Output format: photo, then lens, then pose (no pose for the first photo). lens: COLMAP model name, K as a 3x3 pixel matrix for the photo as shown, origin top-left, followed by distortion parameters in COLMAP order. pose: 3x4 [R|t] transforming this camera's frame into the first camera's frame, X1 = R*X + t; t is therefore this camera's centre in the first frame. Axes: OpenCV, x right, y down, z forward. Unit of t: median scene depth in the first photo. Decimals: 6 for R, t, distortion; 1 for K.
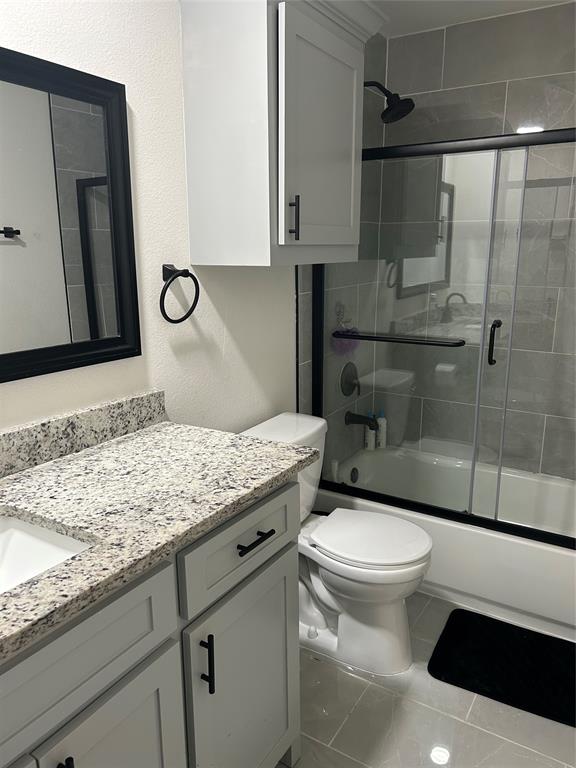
lens RADIAL K [[577.0, 0, 286.0], [0, 577.0, 382.1], [0, 0, 1]] dist [0.044479, -0.043398]
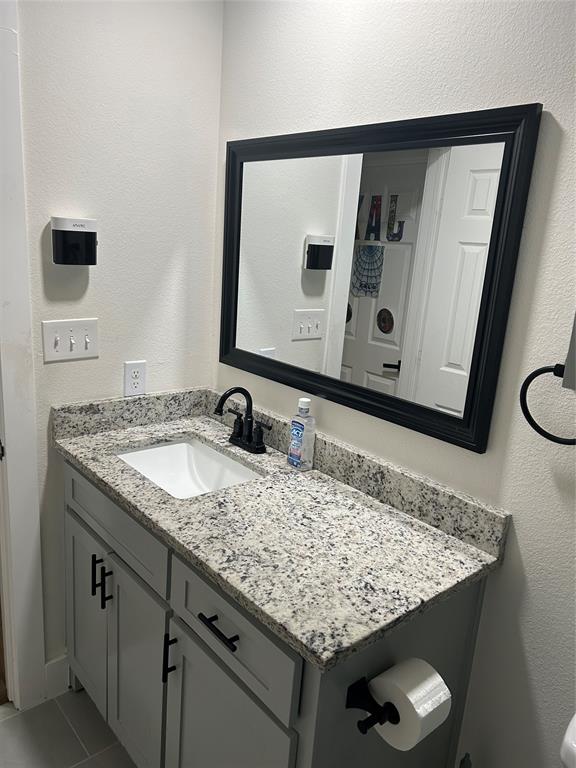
lens RADIAL K [[577.0, 0, 285.5], [0, 577.0, 384.8], [0, 0, 1]] dist [0.044479, -0.043398]
pose [[-0.297527, 0.224450, -0.927955, 0.617399], [-0.272623, 0.911528, 0.307887, -0.352159], [0.914962, 0.344586, -0.210014, 1.056855]]
